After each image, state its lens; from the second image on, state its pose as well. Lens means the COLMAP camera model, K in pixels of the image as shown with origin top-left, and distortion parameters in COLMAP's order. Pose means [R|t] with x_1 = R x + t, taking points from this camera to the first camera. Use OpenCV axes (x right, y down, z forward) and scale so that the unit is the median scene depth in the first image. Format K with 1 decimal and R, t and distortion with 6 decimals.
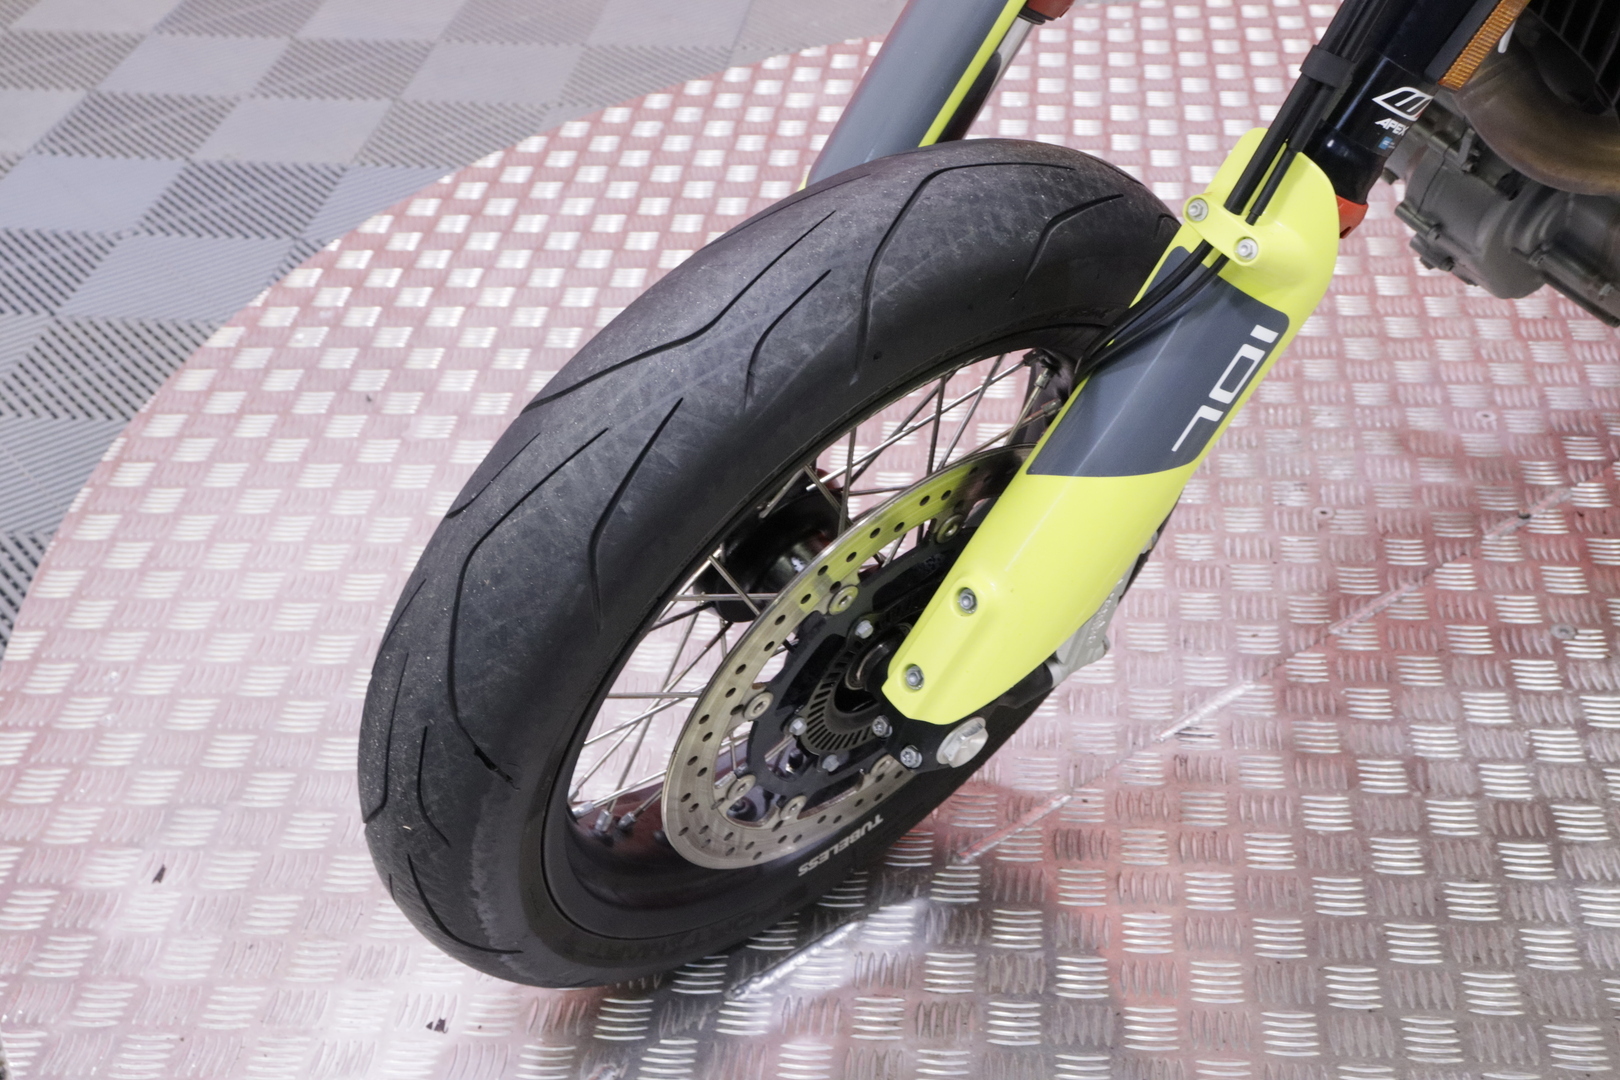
lens RADIAL K [[2314.7, 0, 810.0], [0, 2314.7, 540.0], [0, 0, 1]] dist [-0.023392, -0.118941]
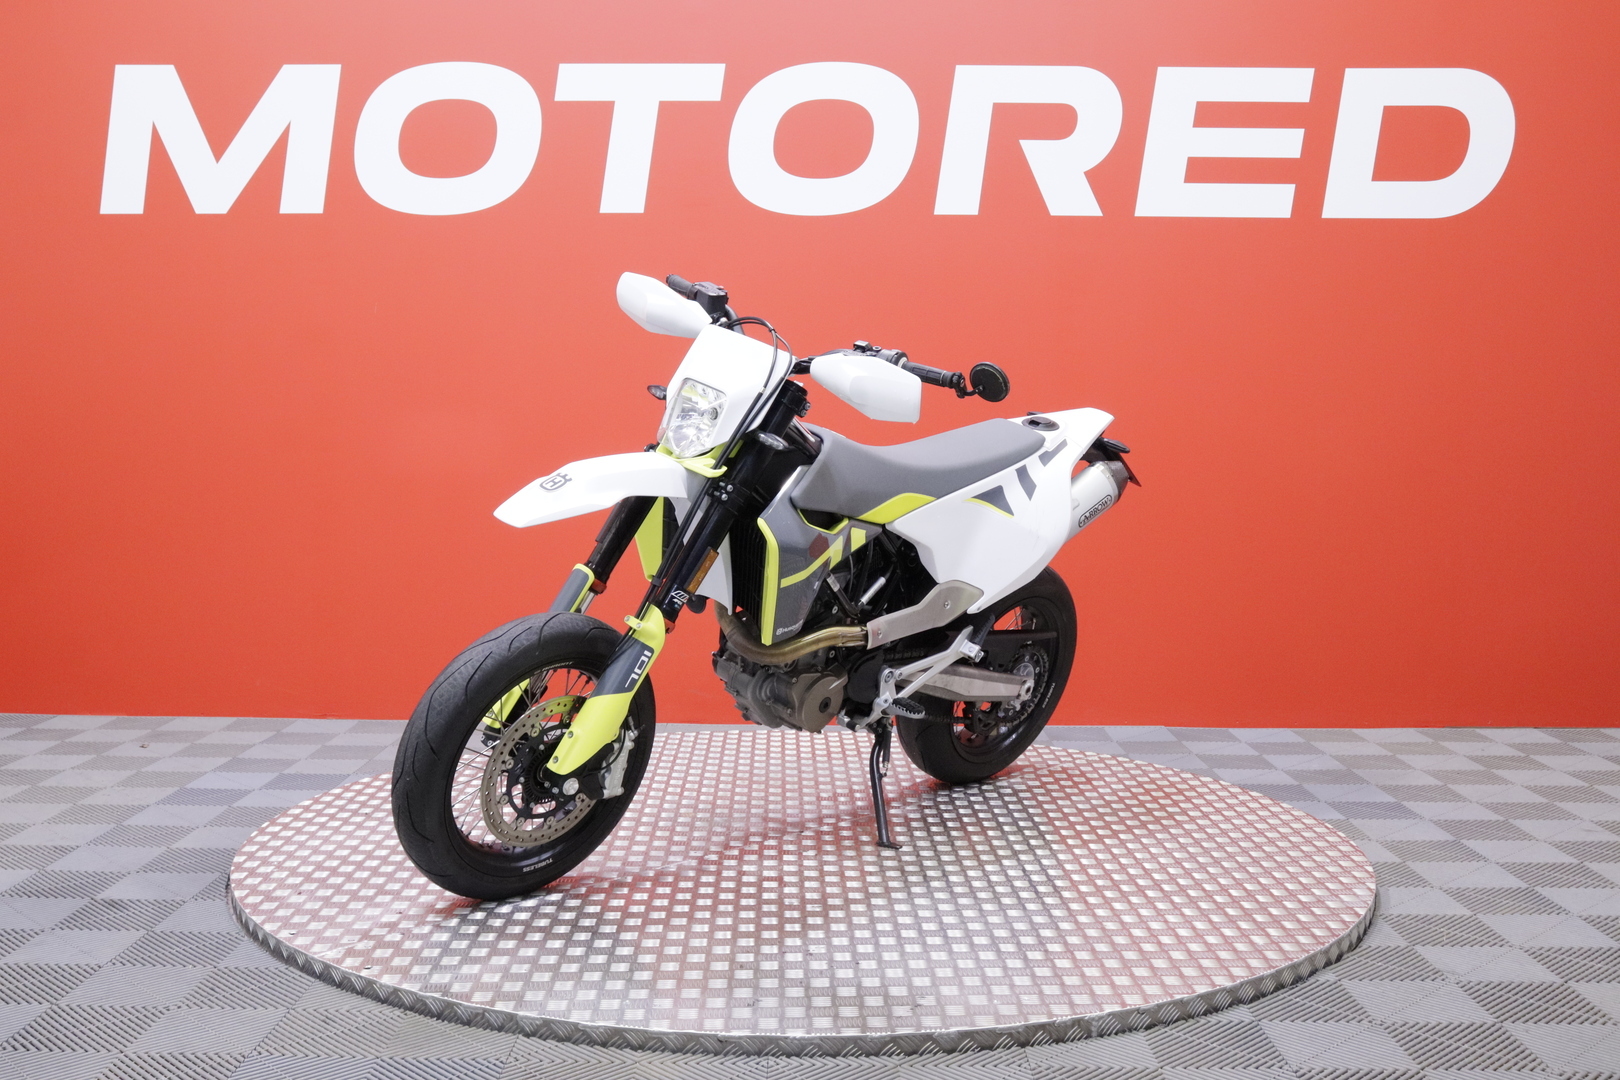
lens RADIAL K [[1793.8, 0, 810.0], [0, 1793.8, 540.0], [0, 0, 1]] dist [0.233130, 0.007362]
pose [[0.993212, 0.010962, 0.115802, 0.116630], [0.046838, 0.873584, -0.484414, 1.214088], [-0.106473, 0.486550, 0.867141, -1.723811]]
